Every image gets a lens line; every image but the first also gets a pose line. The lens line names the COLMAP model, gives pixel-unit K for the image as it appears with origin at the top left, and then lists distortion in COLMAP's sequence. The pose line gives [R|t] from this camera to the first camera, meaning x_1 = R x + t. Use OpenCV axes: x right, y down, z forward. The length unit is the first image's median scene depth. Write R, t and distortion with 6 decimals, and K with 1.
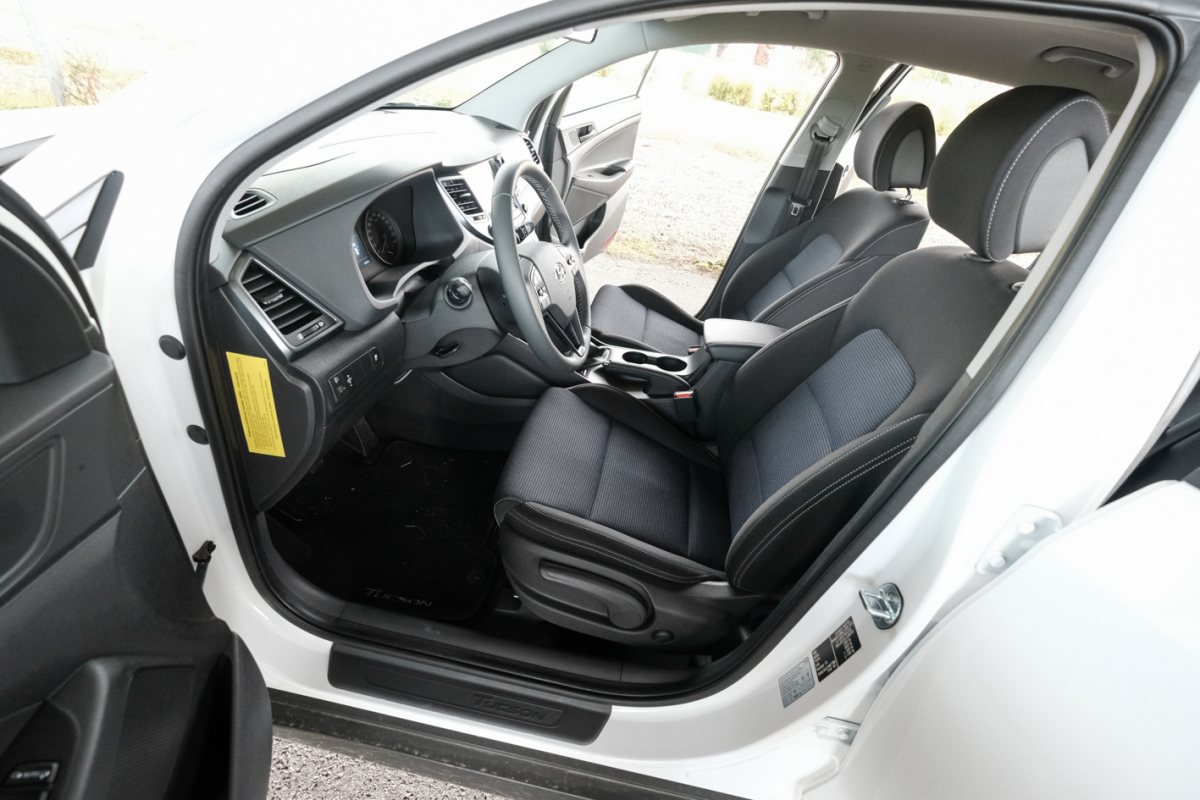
lens RADIAL K [[515.8, 0, 598.0], [0, 515.8, 397.9], [0, 0, 1]] dist [-0.001069, 0.000179]
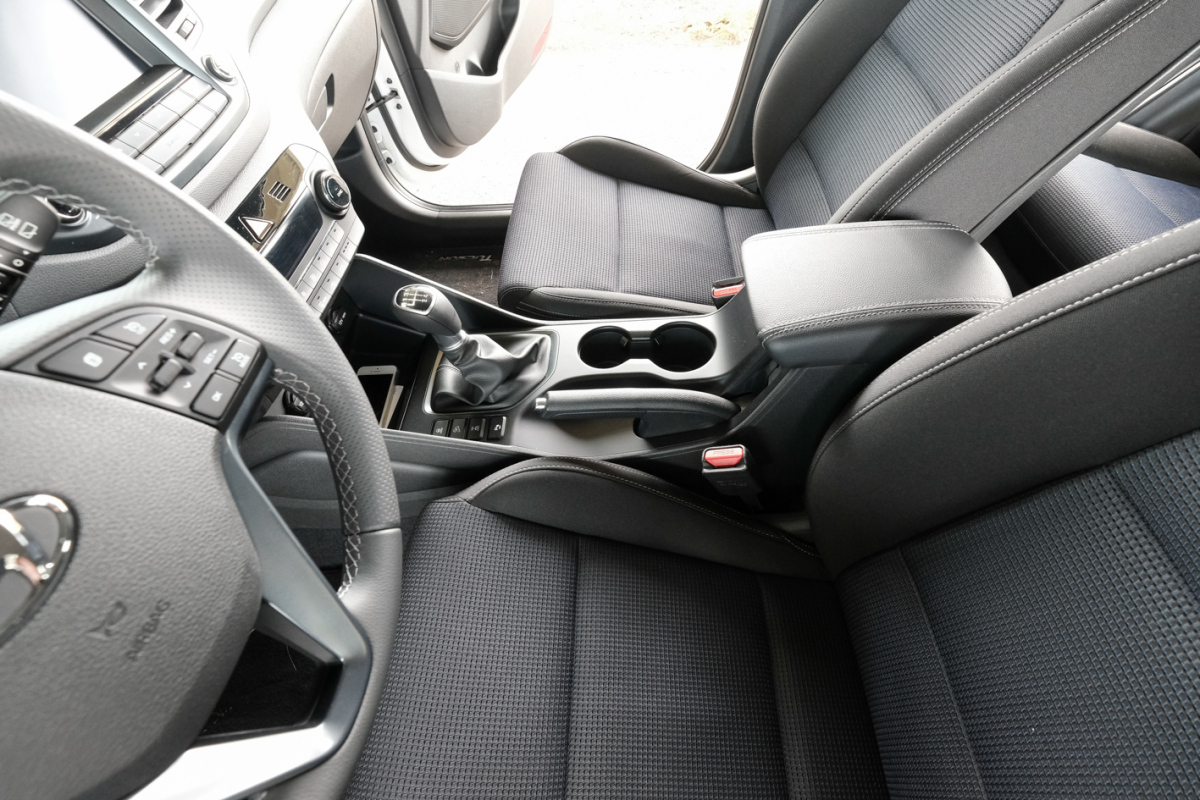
lens RADIAL K [[515.8, 0, 598.0], [0, 515.8, 397.9], [0, 0, 1]] dist [-0.001069, 0.000179]
pose [[0.972010, -0.213837, -0.097318, 0.101470], [0.234253, 0.913776, 0.331871, -0.192809], [0.017961, -0.345379, 0.938291, 0.523772]]
